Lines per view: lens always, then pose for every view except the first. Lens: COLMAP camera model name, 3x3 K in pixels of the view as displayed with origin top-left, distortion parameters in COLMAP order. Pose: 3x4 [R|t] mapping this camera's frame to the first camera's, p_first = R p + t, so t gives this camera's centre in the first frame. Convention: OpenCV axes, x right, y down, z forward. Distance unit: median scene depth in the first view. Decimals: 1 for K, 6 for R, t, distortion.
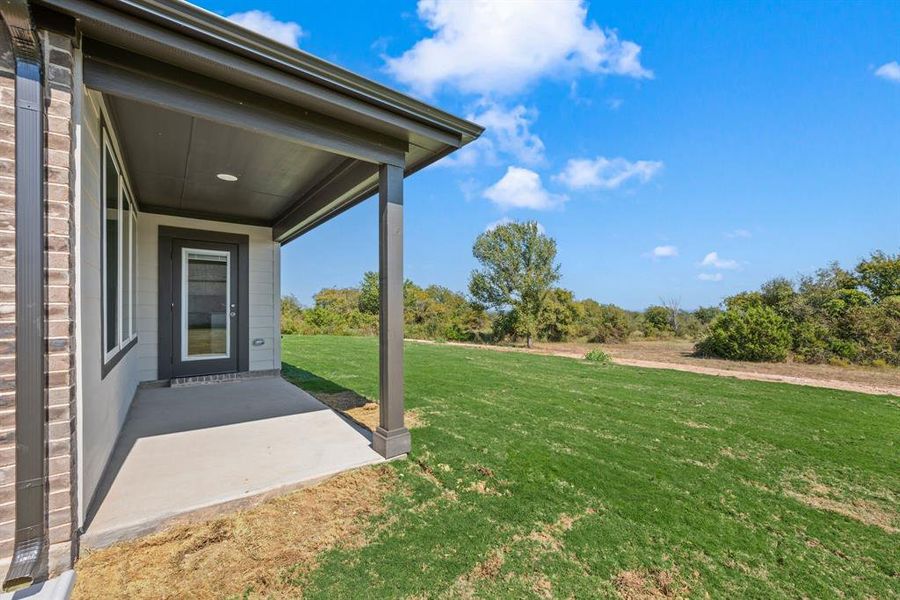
lens RADIAL K [[358.1, 0, 450.0], [0, 358.1, 300.0], [0, 0, 1]] dist [-0.000230, -0.000287]
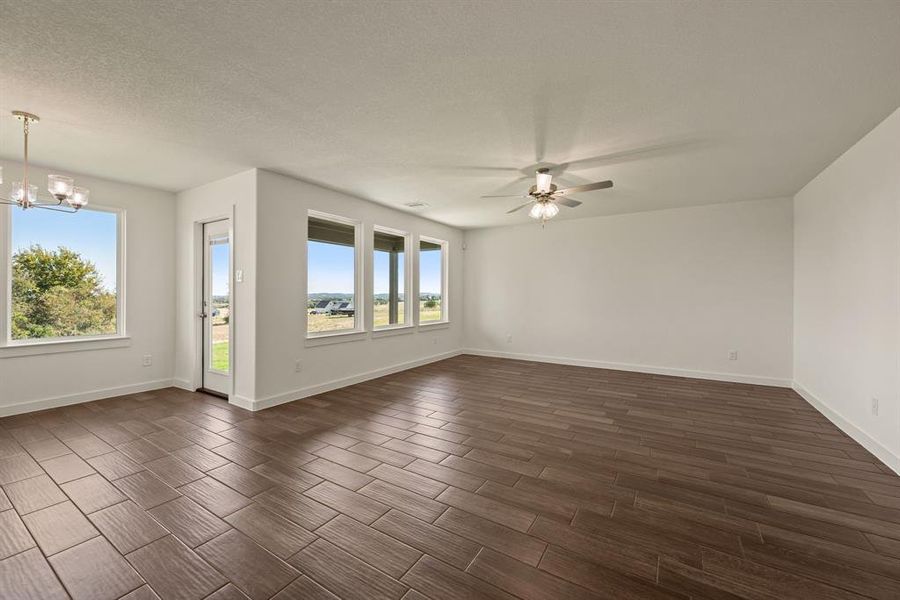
lens RADIAL K [[360.5, 0, 454.7], [0, 360.5, 294.9], [0, 0, 1]] dist [-0.001670, -0.000277]
pose [[-0.335770, 0.000161, 0.941944, -0.216963], [-0.023041, 0.999699, -0.008384, -0.001288], [-0.941662, -0.024519, -0.335666, 0.107931]]
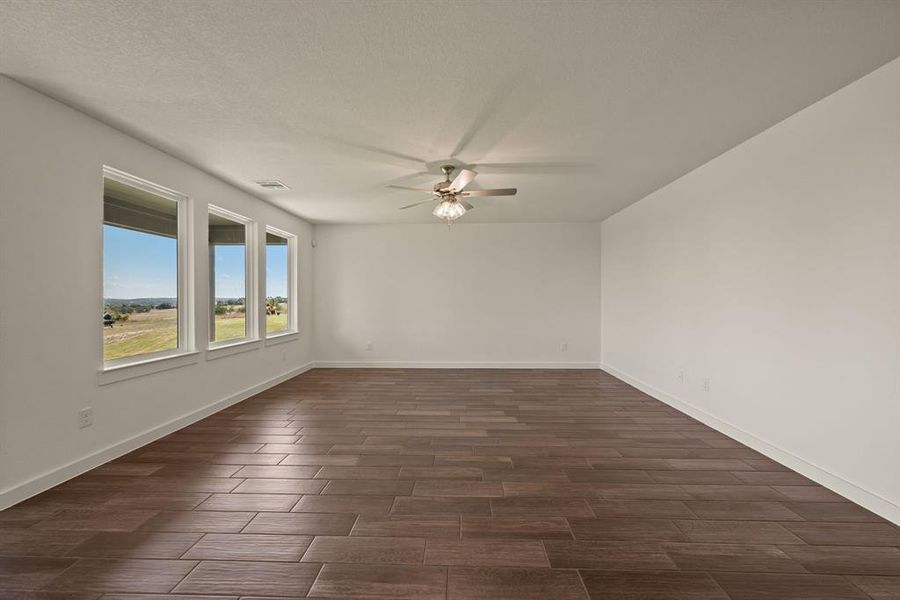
lens RADIAL K [[359.2, 0, 454.6], [0, 359.2, 298.6], [0, 0, 1]] dist [0.000158, 0.000014]
pose [[-0.763489, 0.004342, 0.645806, -0.195928], [-0.009066, 0.999807, -0.017441, -0.001111], [-0.645757, -0.019171, -0.763302, 0.121266]]
